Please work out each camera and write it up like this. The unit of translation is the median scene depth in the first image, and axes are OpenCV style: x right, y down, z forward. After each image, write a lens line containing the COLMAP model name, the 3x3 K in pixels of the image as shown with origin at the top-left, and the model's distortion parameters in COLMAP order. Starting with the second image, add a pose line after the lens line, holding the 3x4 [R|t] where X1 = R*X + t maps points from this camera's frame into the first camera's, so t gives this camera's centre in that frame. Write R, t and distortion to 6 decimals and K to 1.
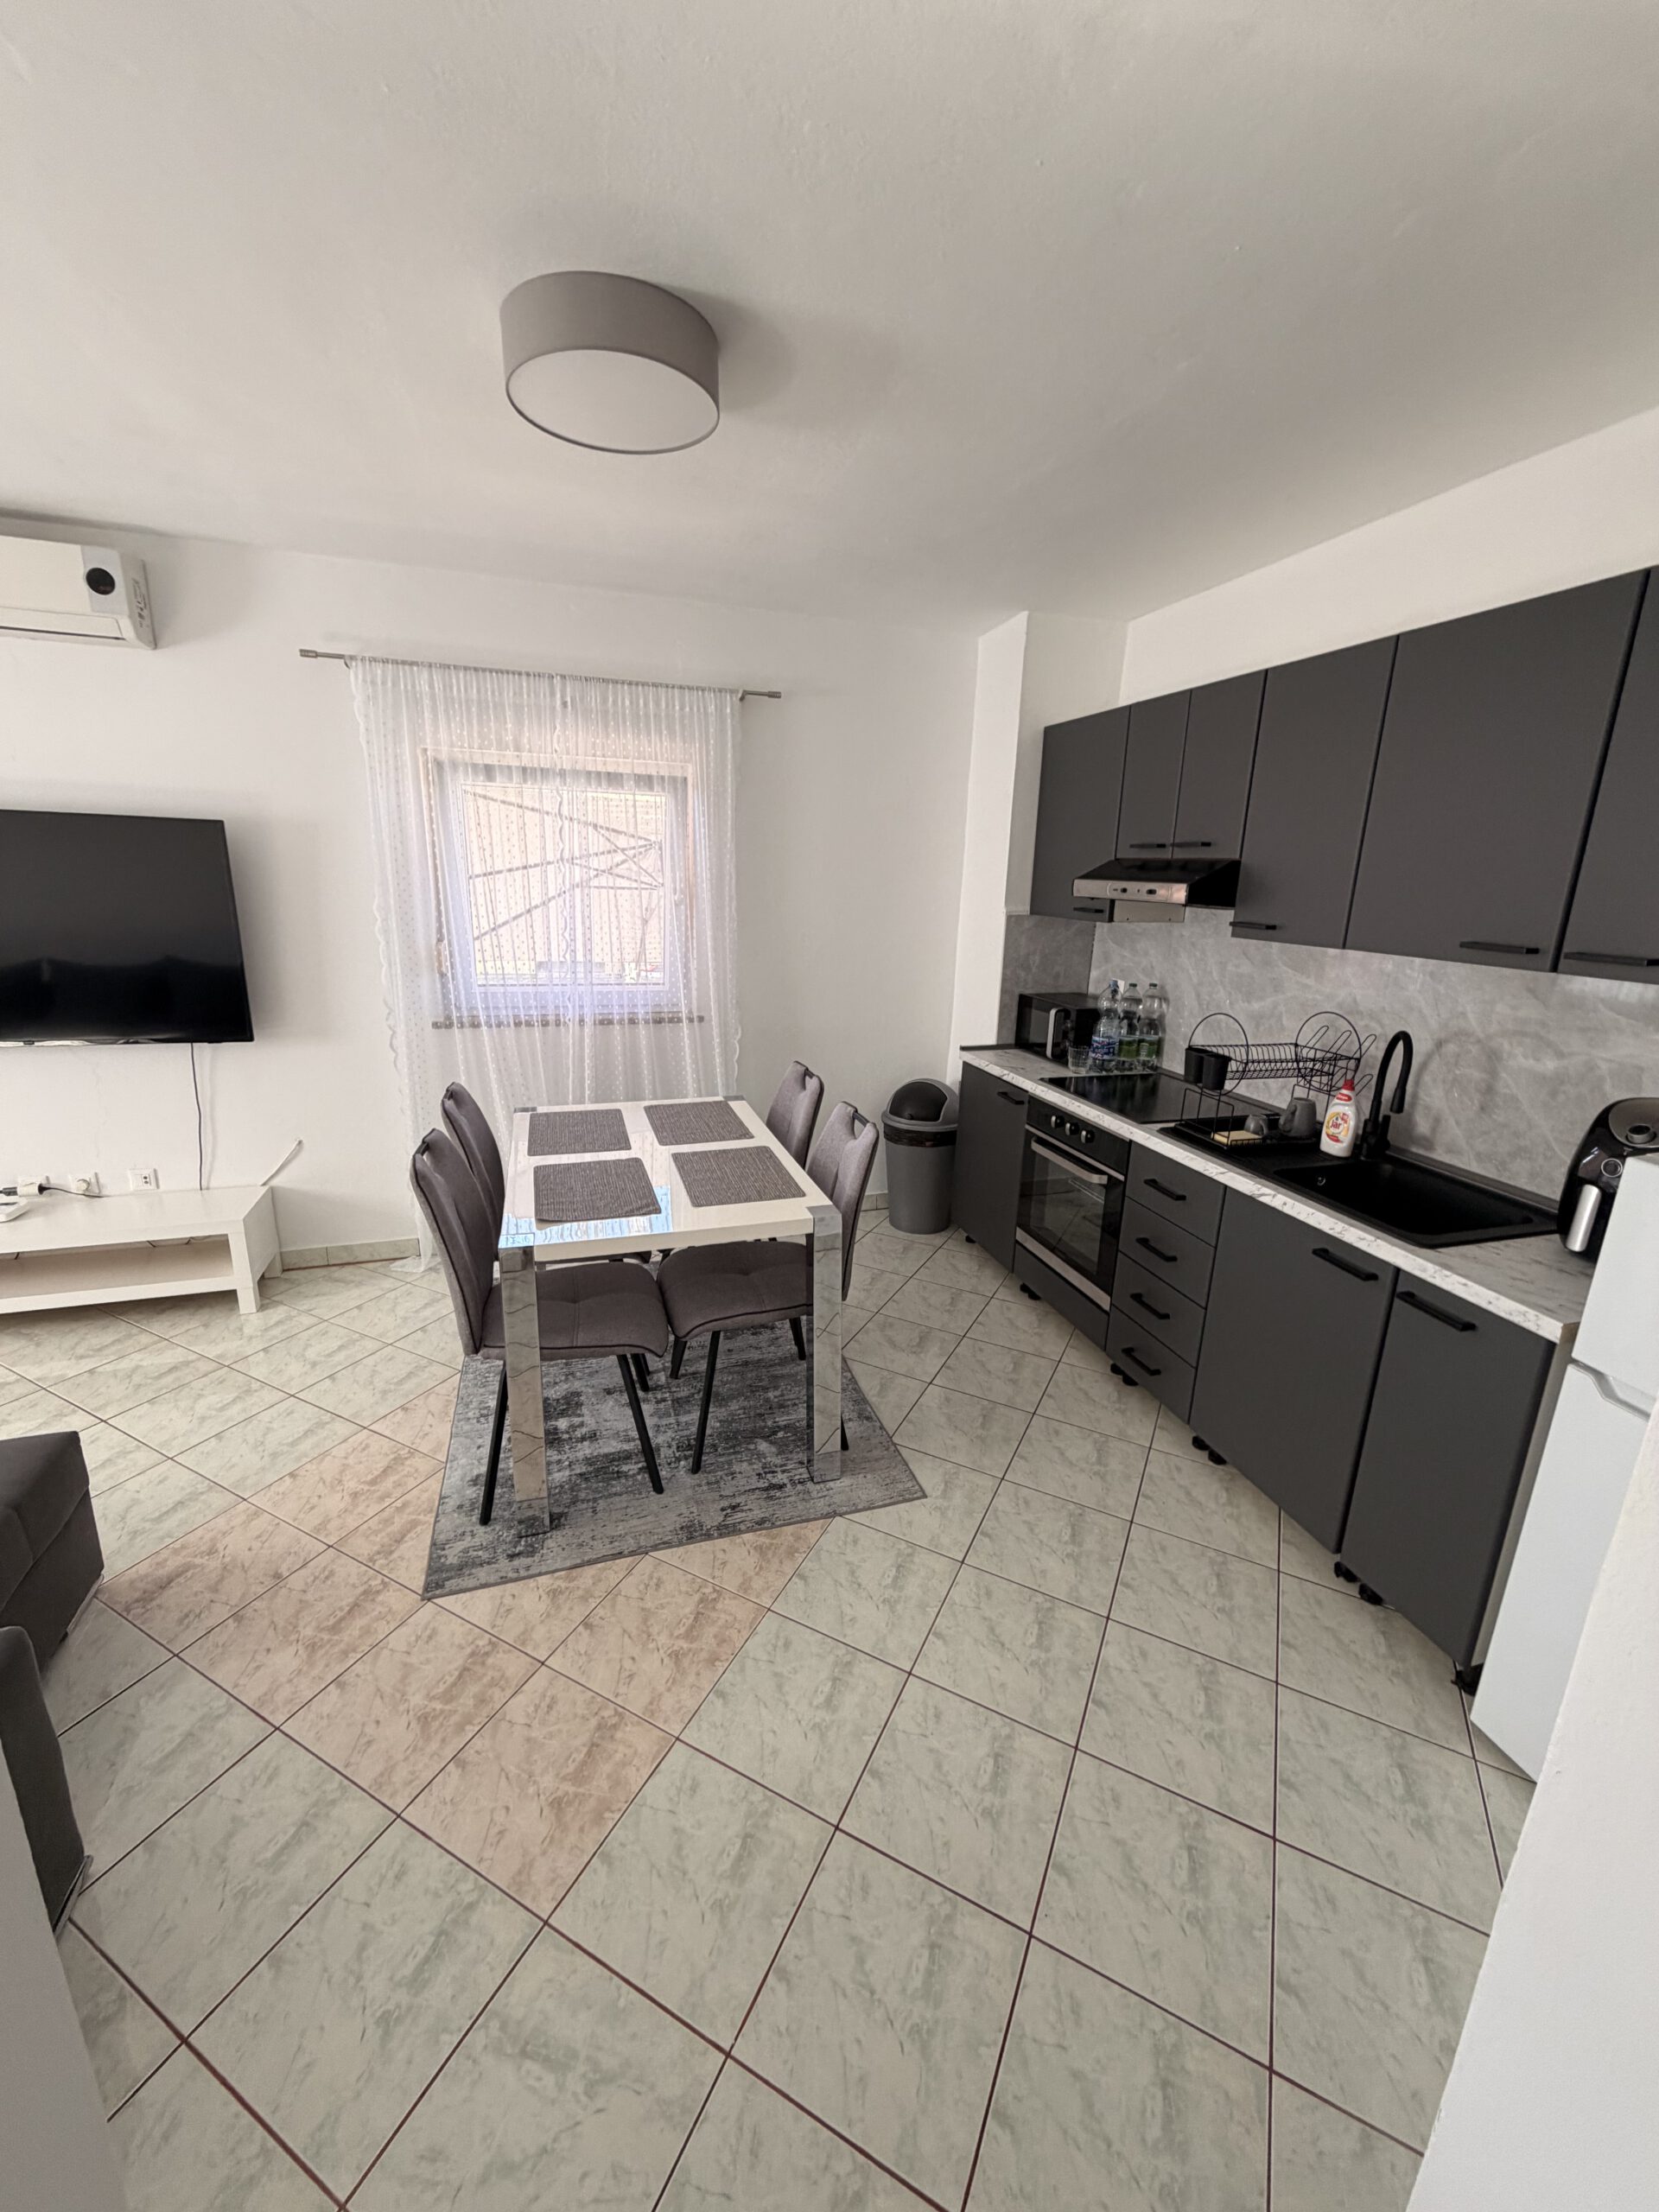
lens RADIAL K [[878.6, 0, 835.1], [0, 878.6, 1102.8], [0, 0, 1]] dist [0.007168, -0.004643]
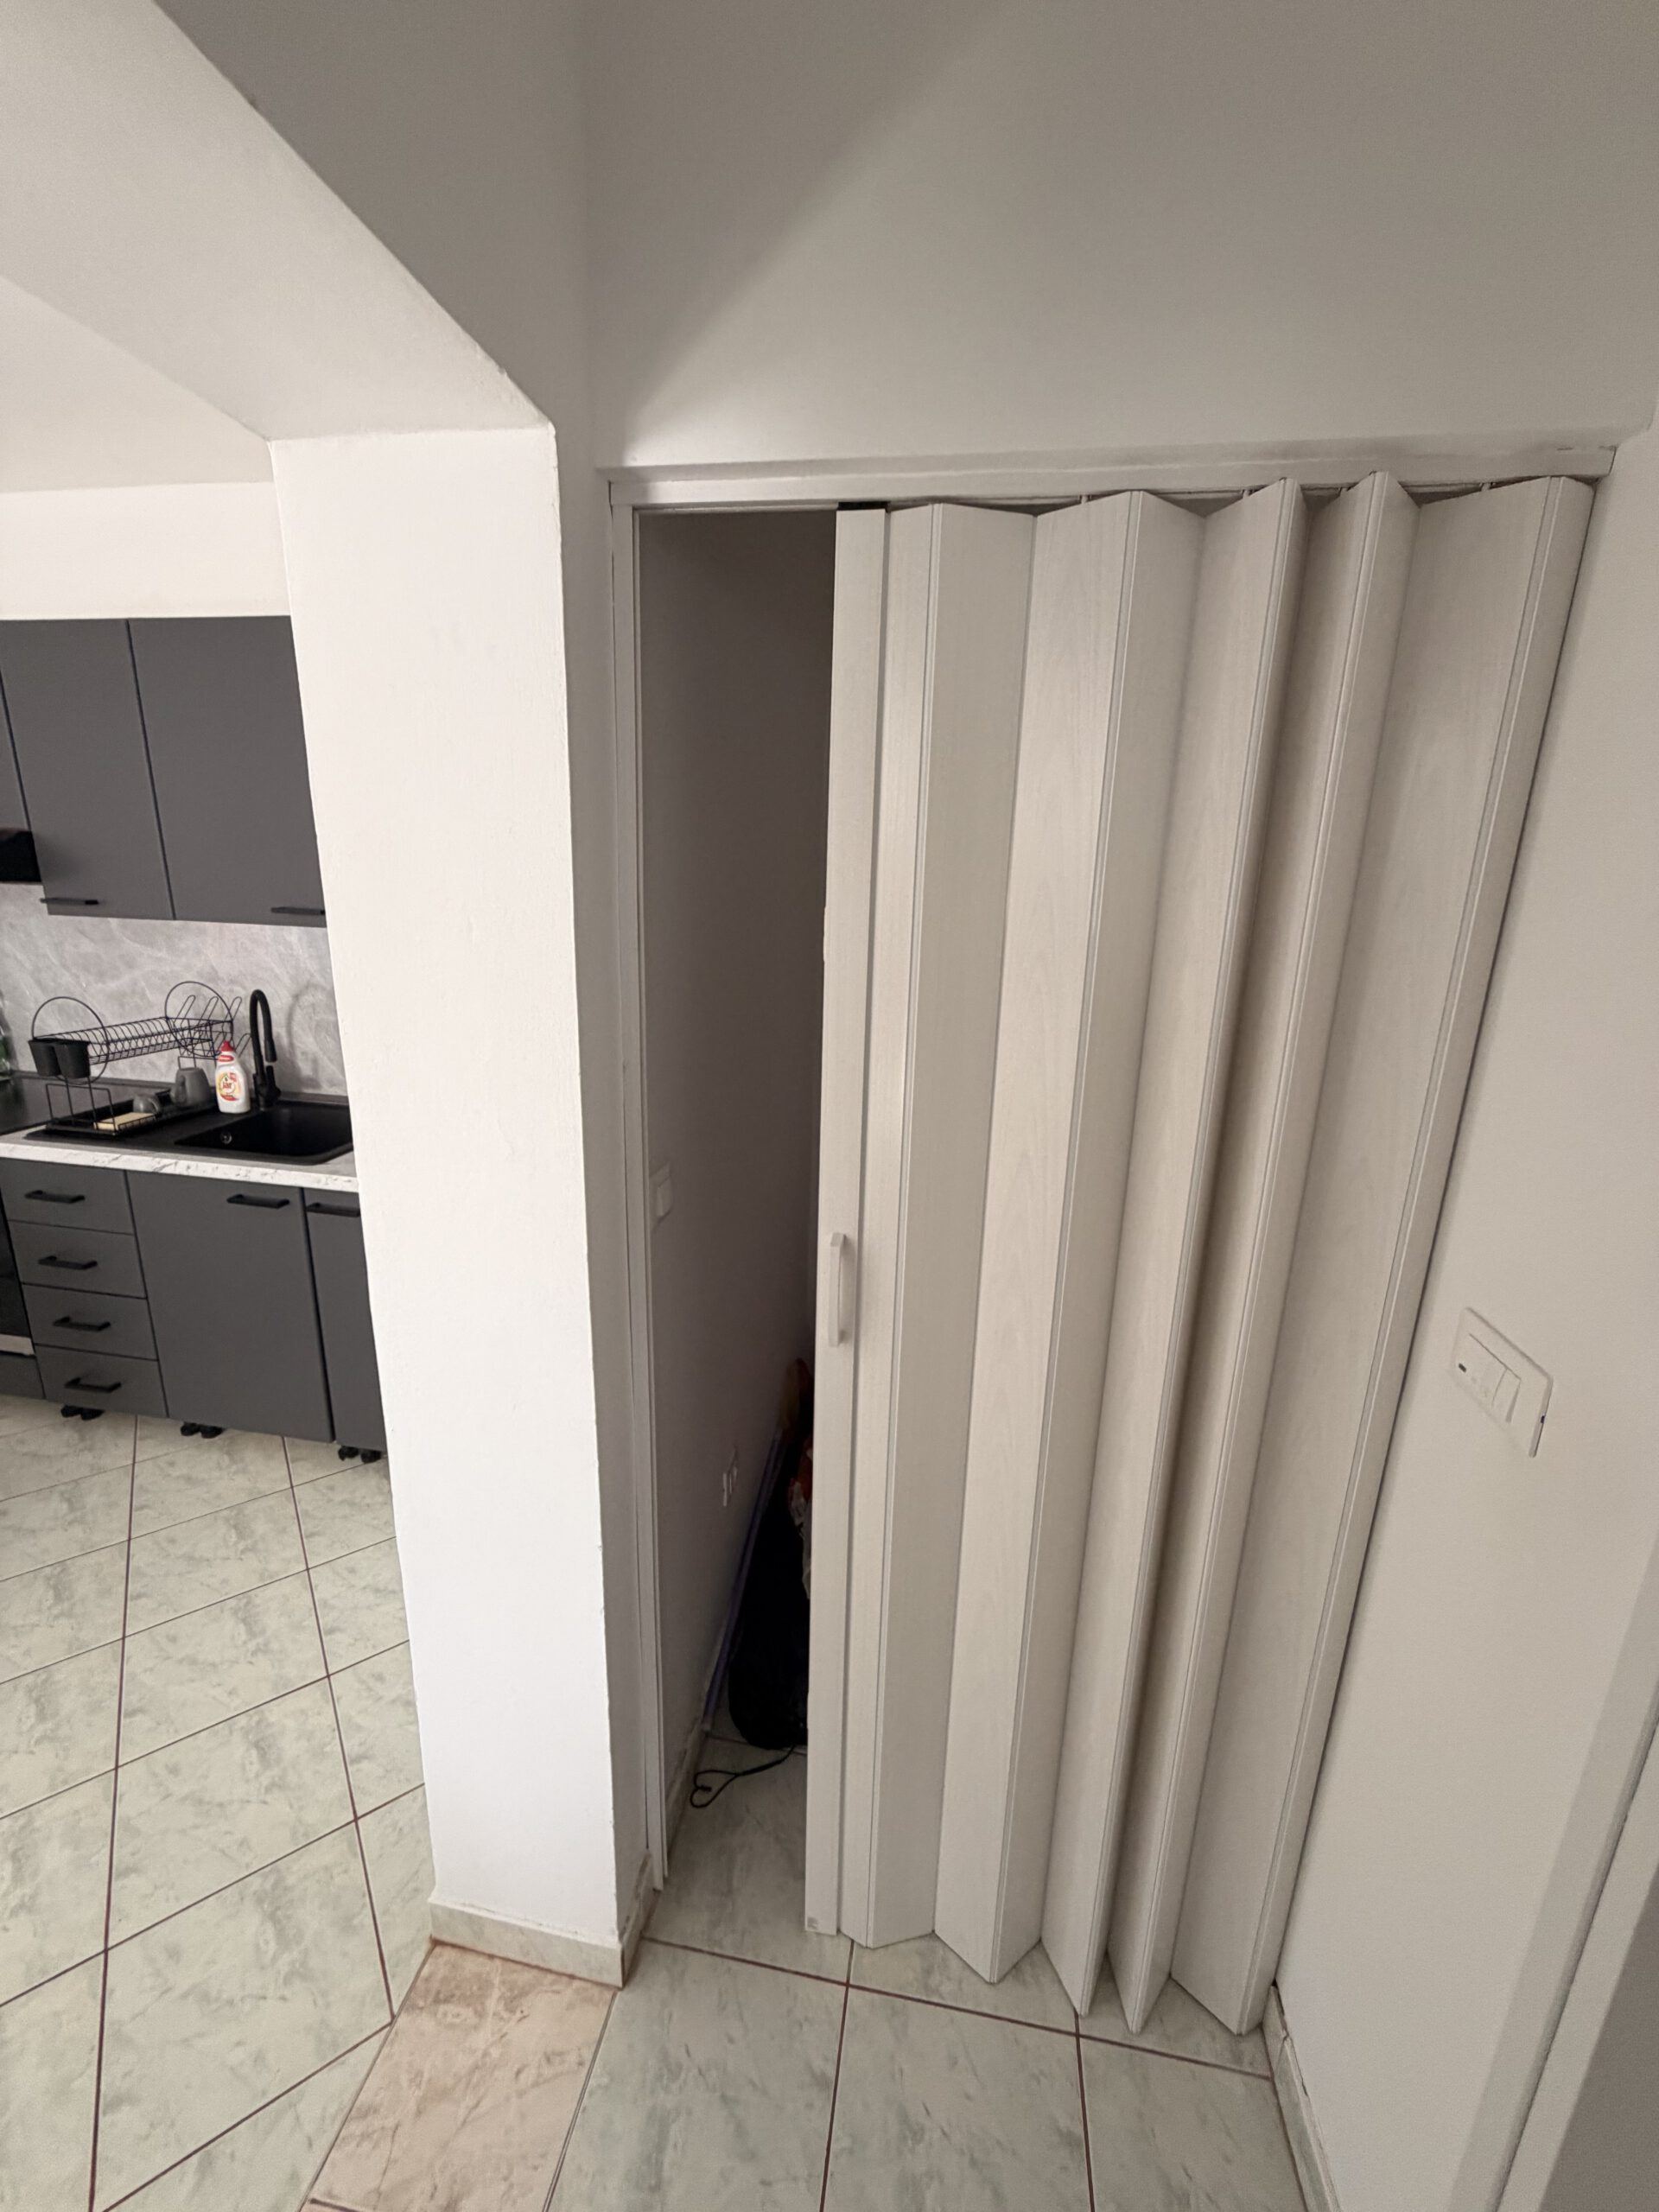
lens RADIAL K [[878.6, 0, 835.1], [0, 878.6, 1102.8], [0, 0, 1]] dist [0.007168, -0.004643]
pose [[0.462227, -0.241458, 0.853255, -0.005697], [0.212324, 0.964361, 0.157879, 0.033293], [-0.860968, 0.108191, 0.497021, -0.159455]]
